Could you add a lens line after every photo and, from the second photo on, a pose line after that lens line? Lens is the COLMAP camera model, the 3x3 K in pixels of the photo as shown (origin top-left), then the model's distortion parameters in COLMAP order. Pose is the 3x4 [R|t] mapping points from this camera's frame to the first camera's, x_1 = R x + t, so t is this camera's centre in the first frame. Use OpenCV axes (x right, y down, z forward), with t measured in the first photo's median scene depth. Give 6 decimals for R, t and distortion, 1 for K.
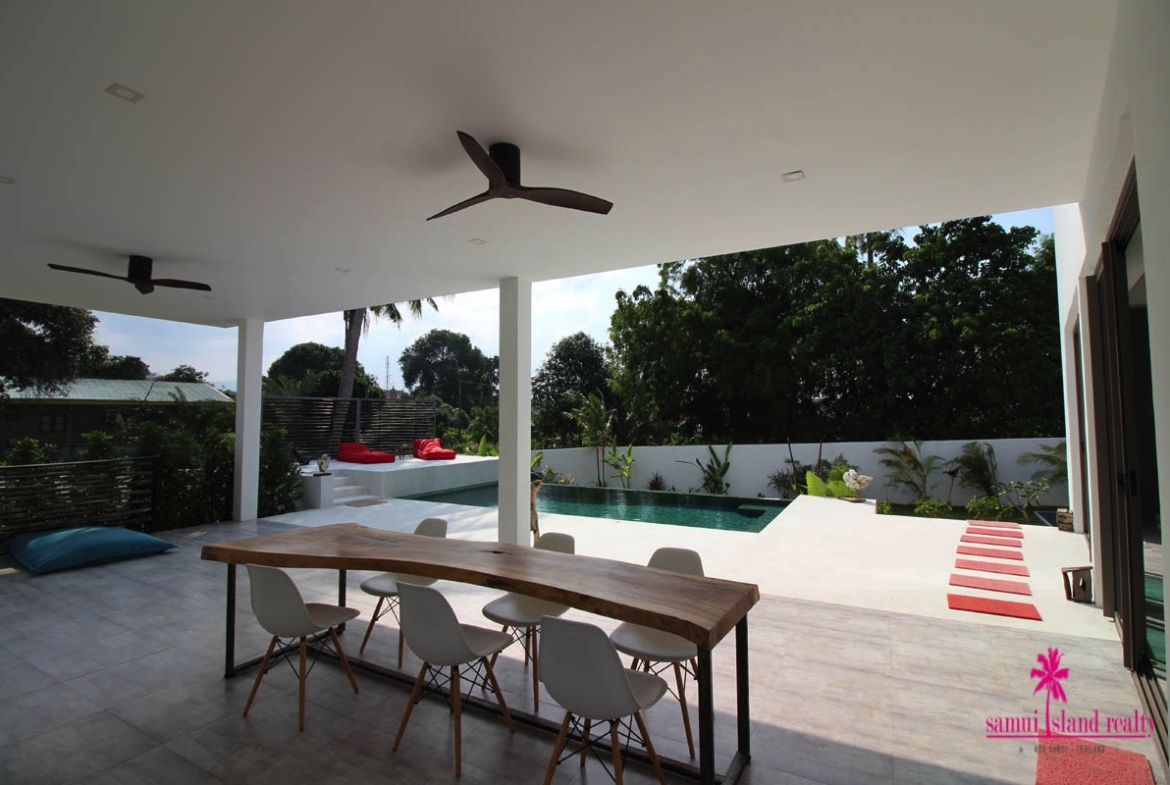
lens RADIAL K [[542.1, 0, 587.2], [0, 542.1, 384.8], [0, 0, 1]] dist [0.001079, -0.012093]
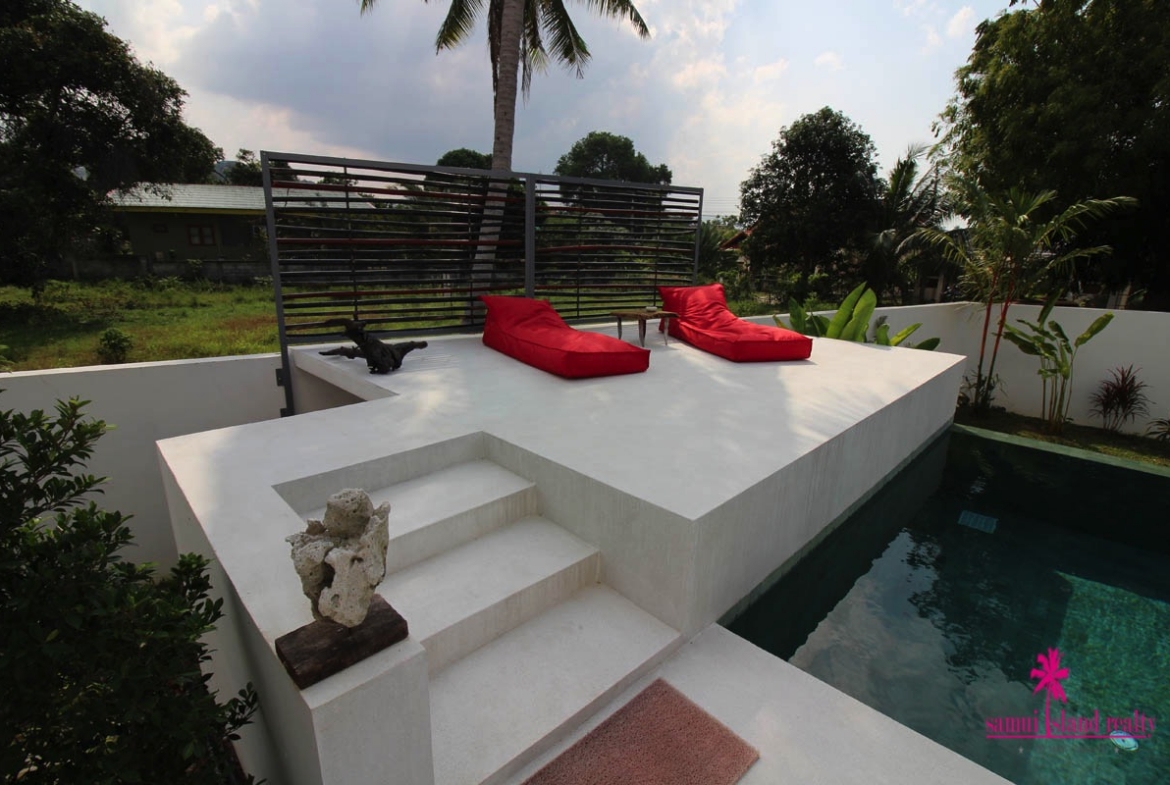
lens RADIAL K [[542.1, 0, 587.2], [0, 542.1, 384.8], [0, 0, 1]] dist [0.001079, -0.012093]
pose [[0.963781, 0.089235, -0.251322, -0.096545], [-0.005258, 0.948536, 0.316626, 0.015346], [0.266642, -0.303837, 0.914650, 0.219397]]
